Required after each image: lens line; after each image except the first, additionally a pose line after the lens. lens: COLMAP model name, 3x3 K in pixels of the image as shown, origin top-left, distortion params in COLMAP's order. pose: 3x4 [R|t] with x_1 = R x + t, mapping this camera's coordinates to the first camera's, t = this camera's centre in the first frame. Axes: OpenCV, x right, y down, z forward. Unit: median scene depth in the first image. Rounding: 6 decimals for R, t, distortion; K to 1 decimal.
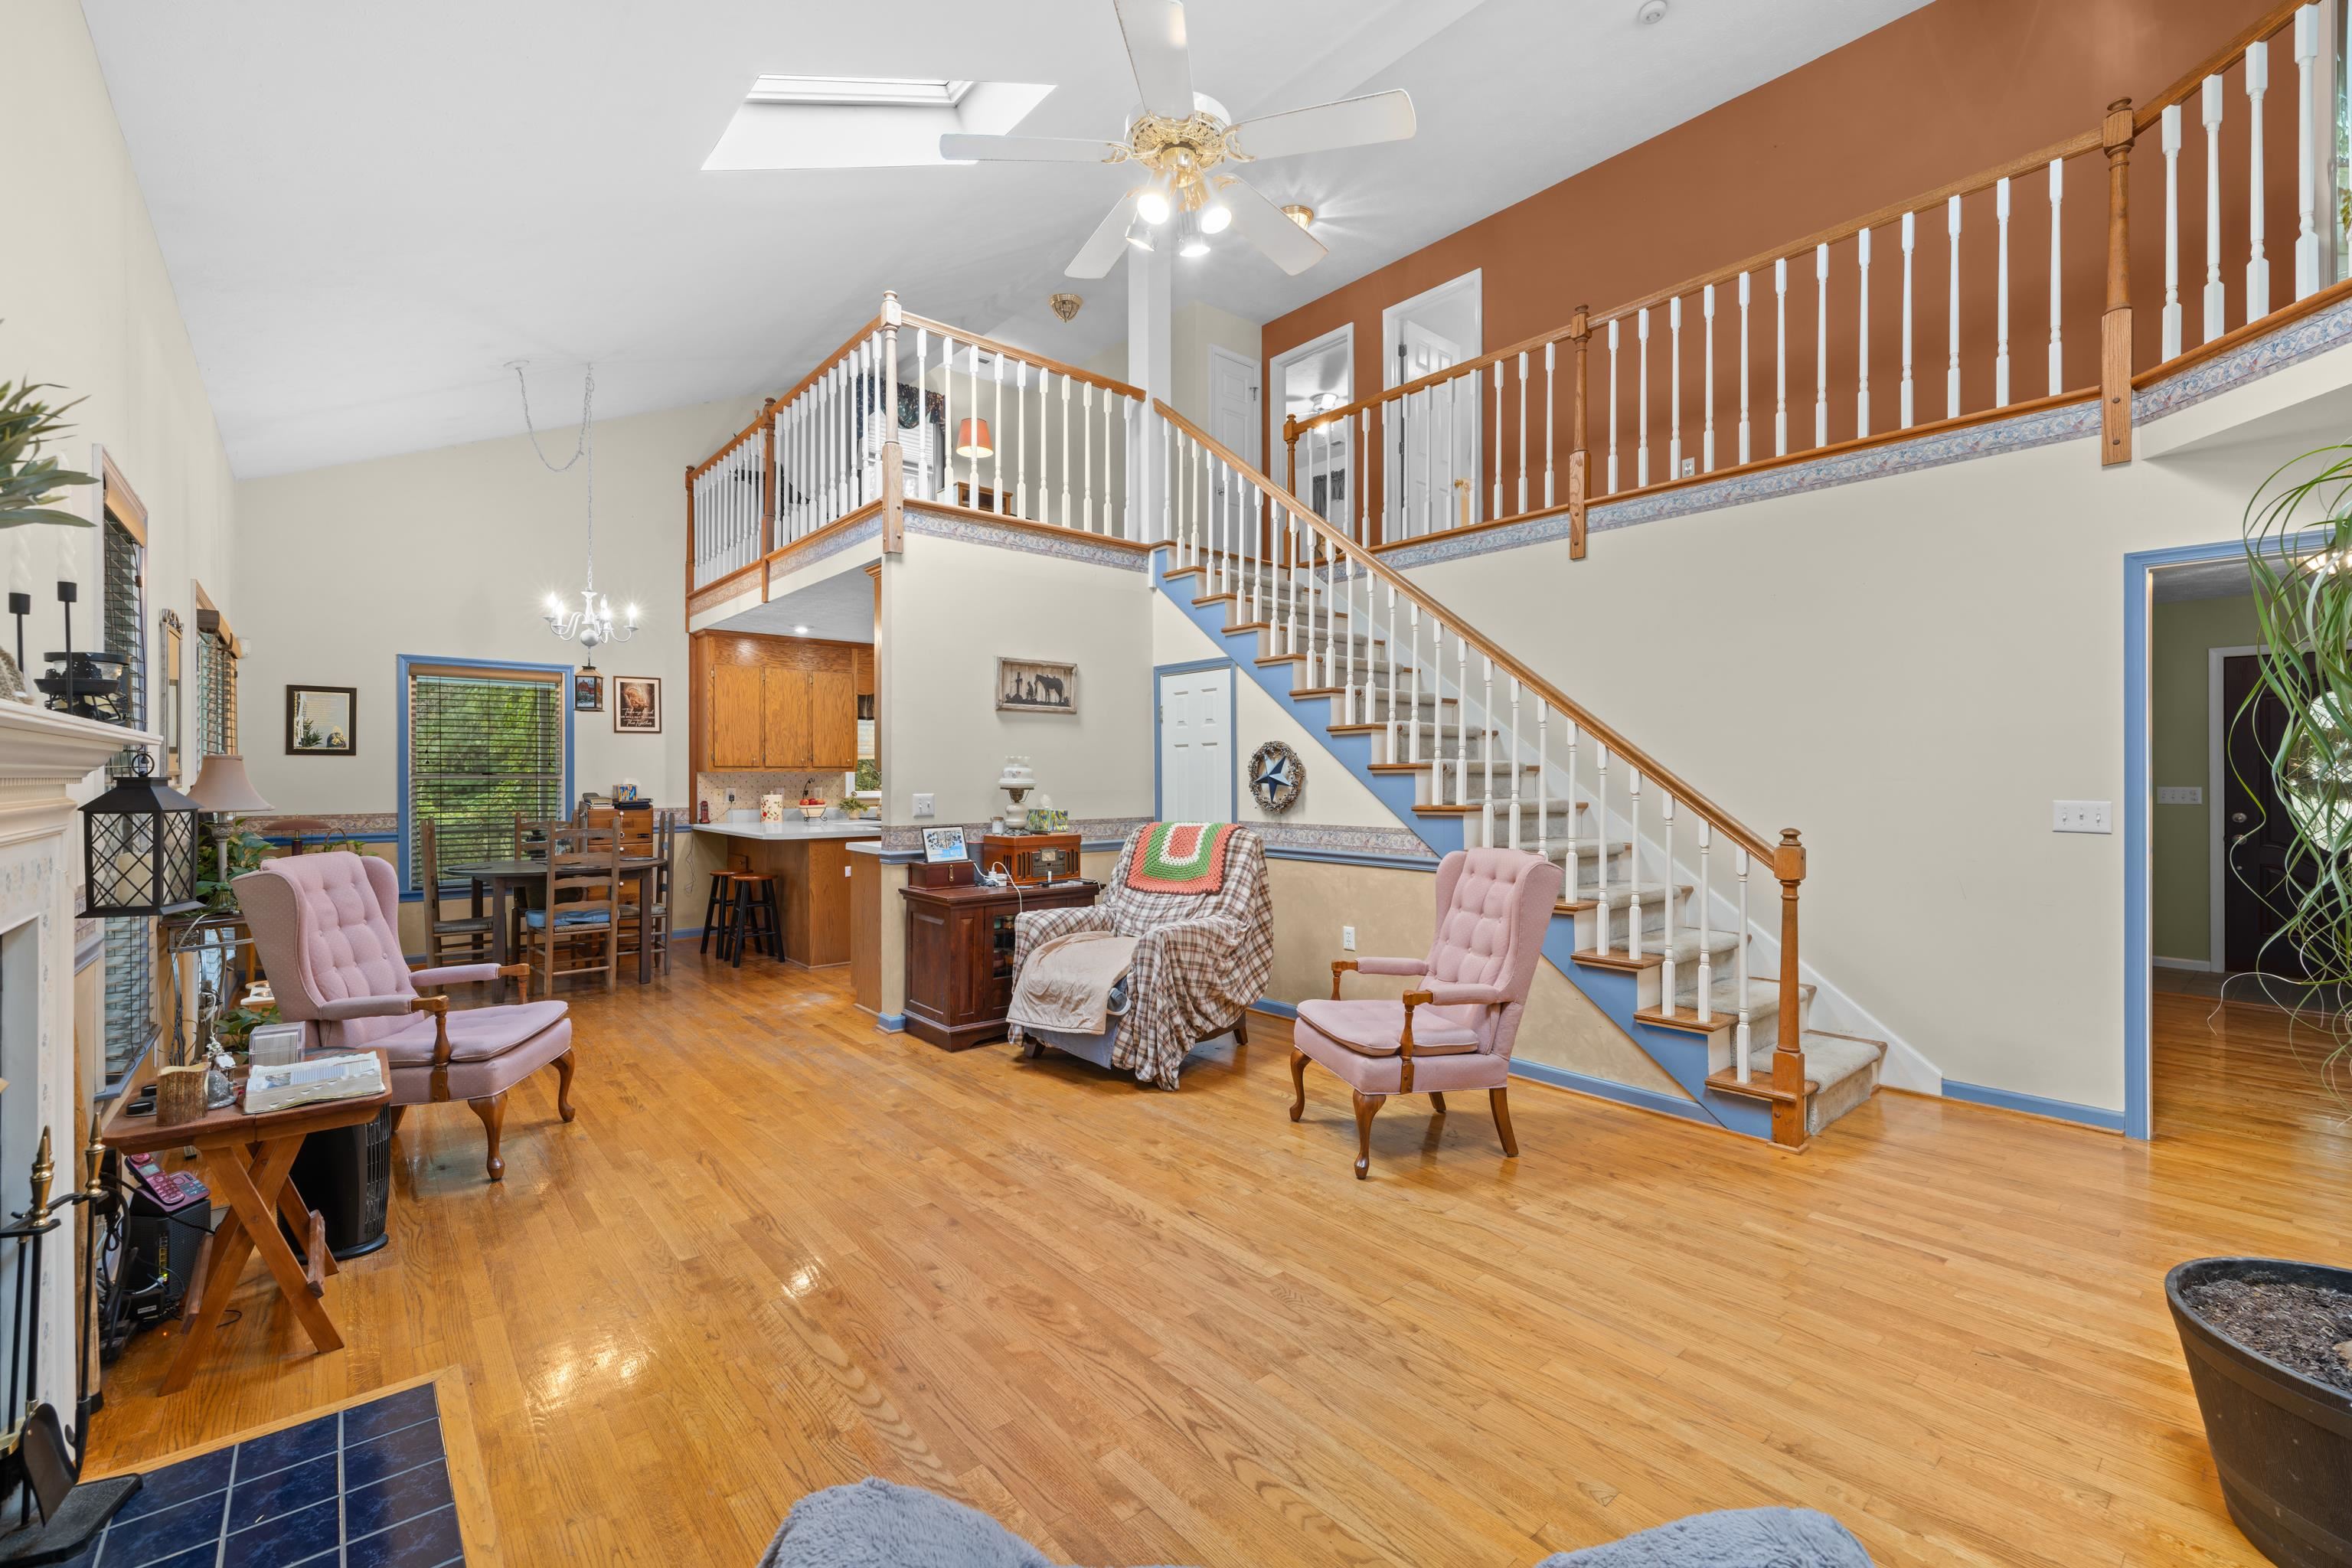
lens RADIAL K [[990.5, 0, 1167.2], [0, 990.5, 773.0], [0, 0, 1]] dist [0.002250, 0.000126]
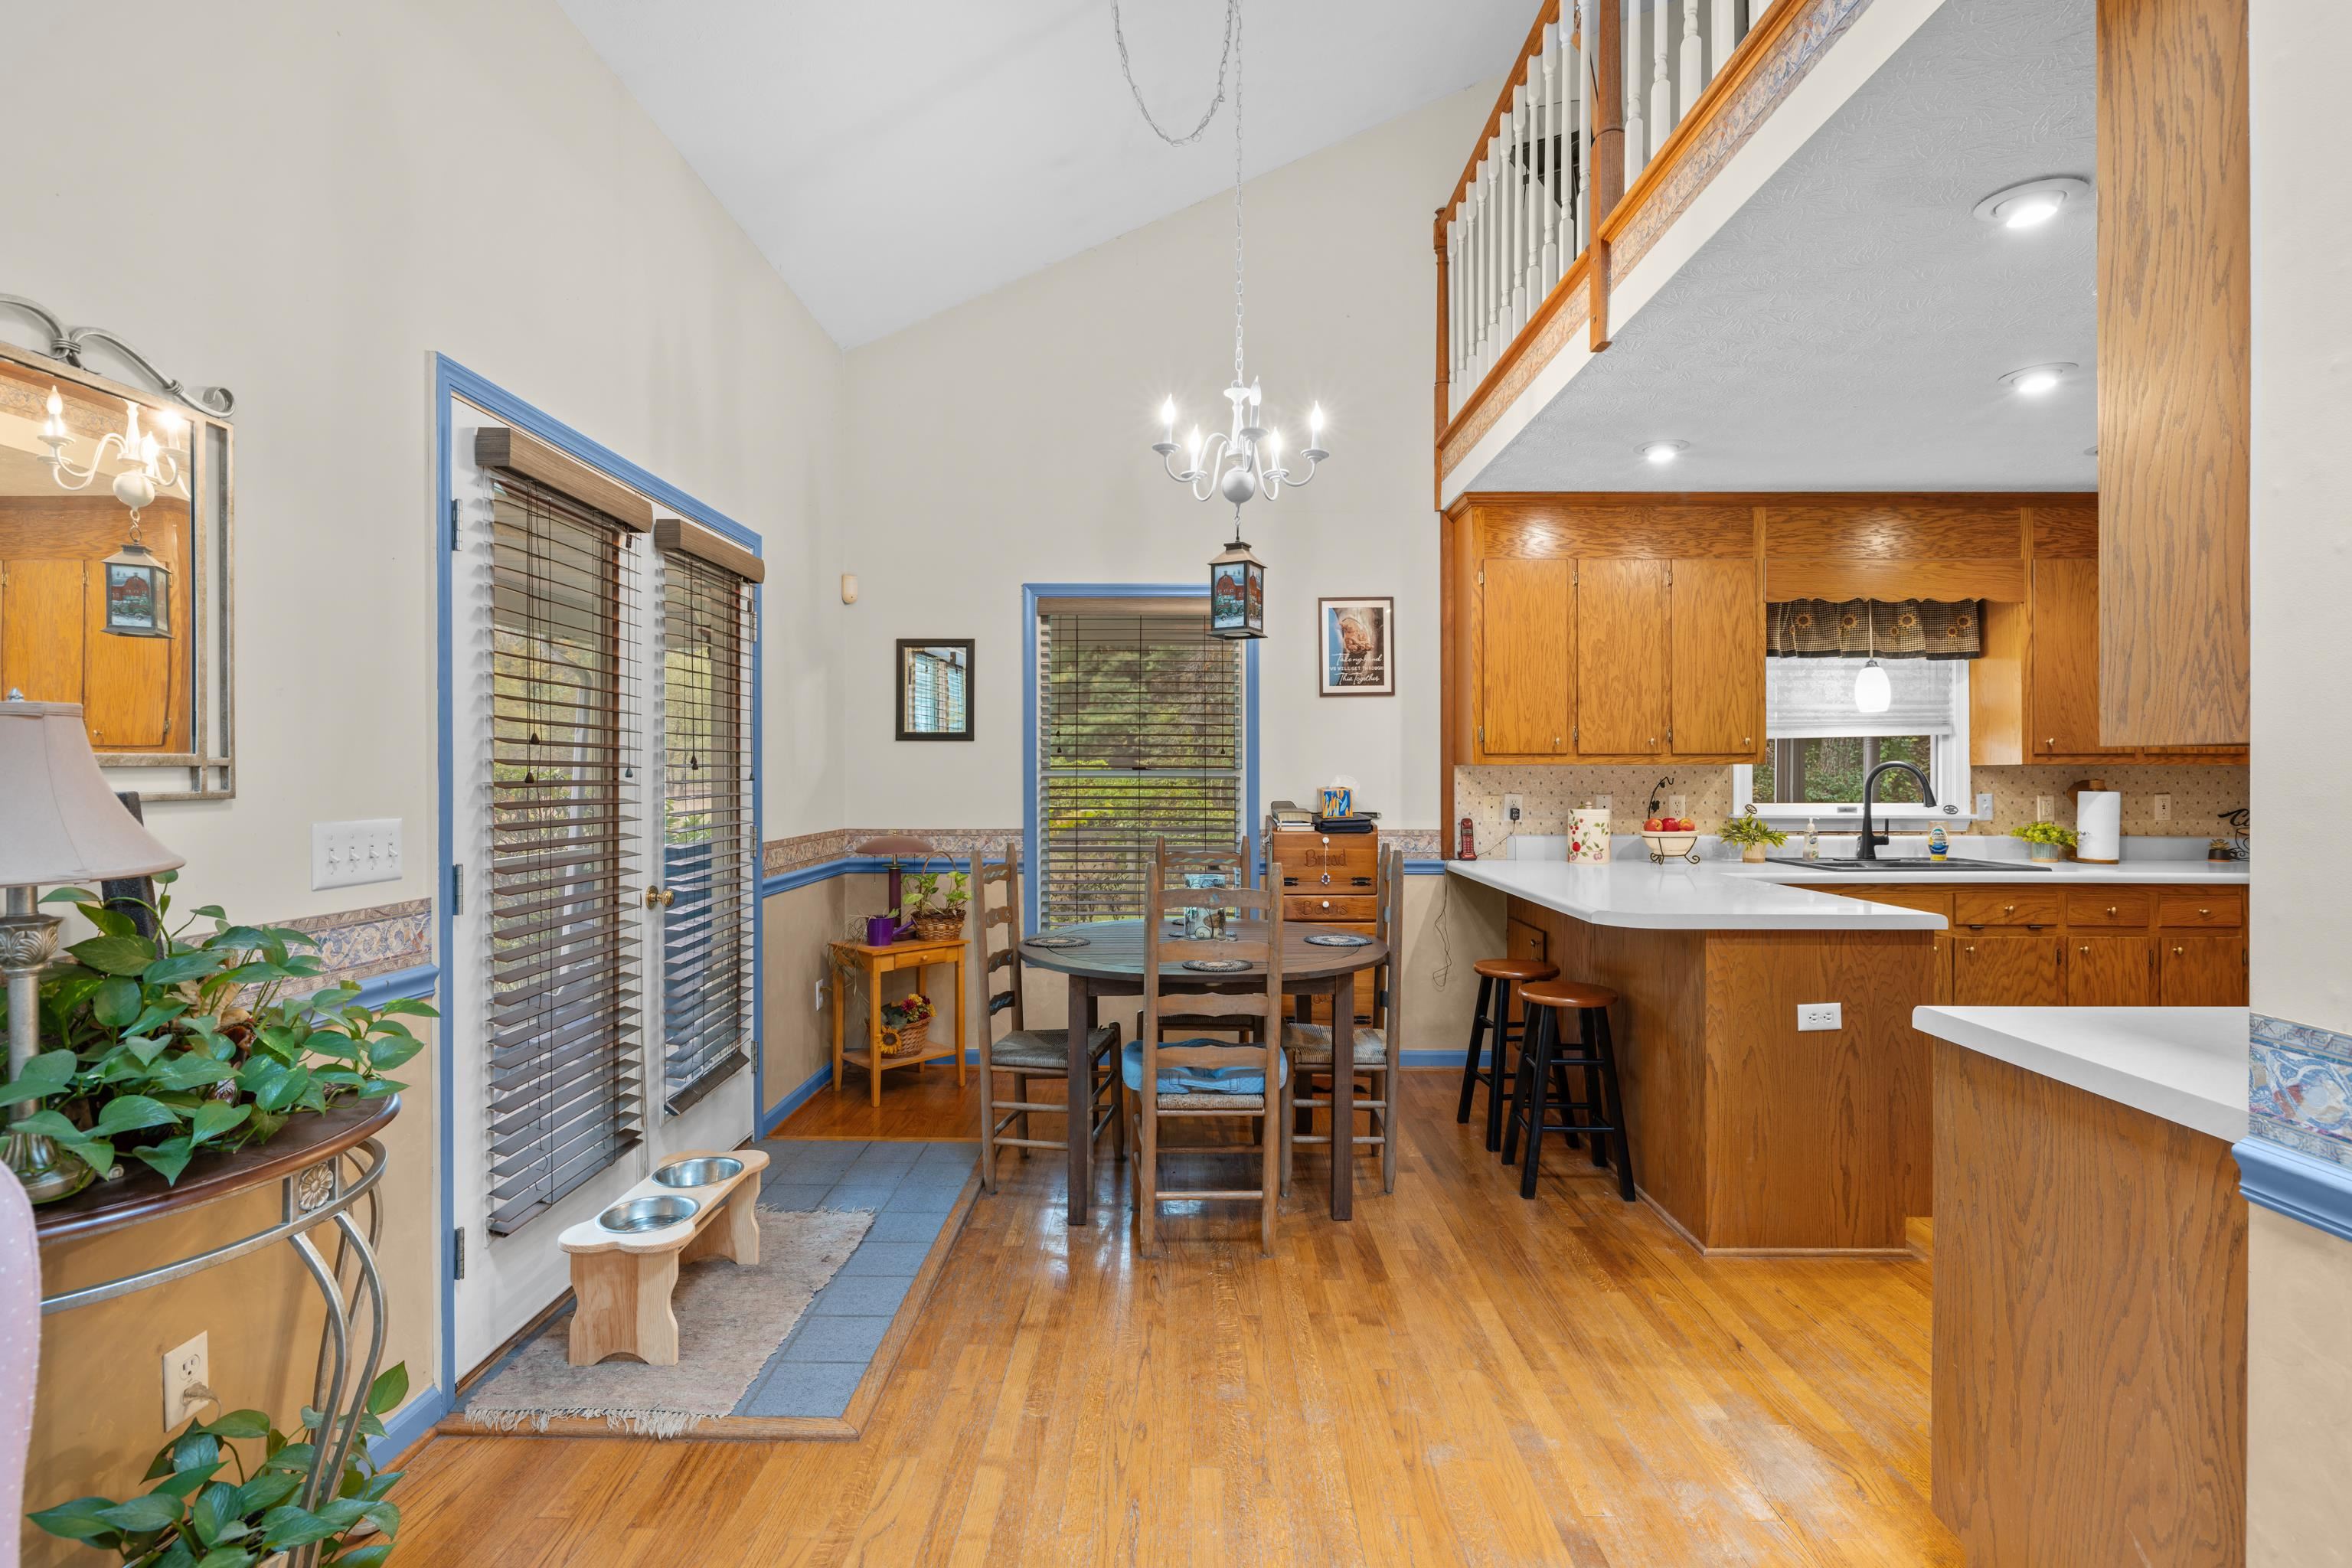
lens RADIAL K [[1084.2, 0, 1172.7], [0, 1084.2, 773.7], [0, 0, 1]] dist [-0.008700, 0.001445]
pose [[0.757956, 0.000820, -0.652306, -0.244339], [0.001139, 0.999996, 0.002581, 0.002474], [0.652305, -0.002700, 0.757952, 0.538753]]
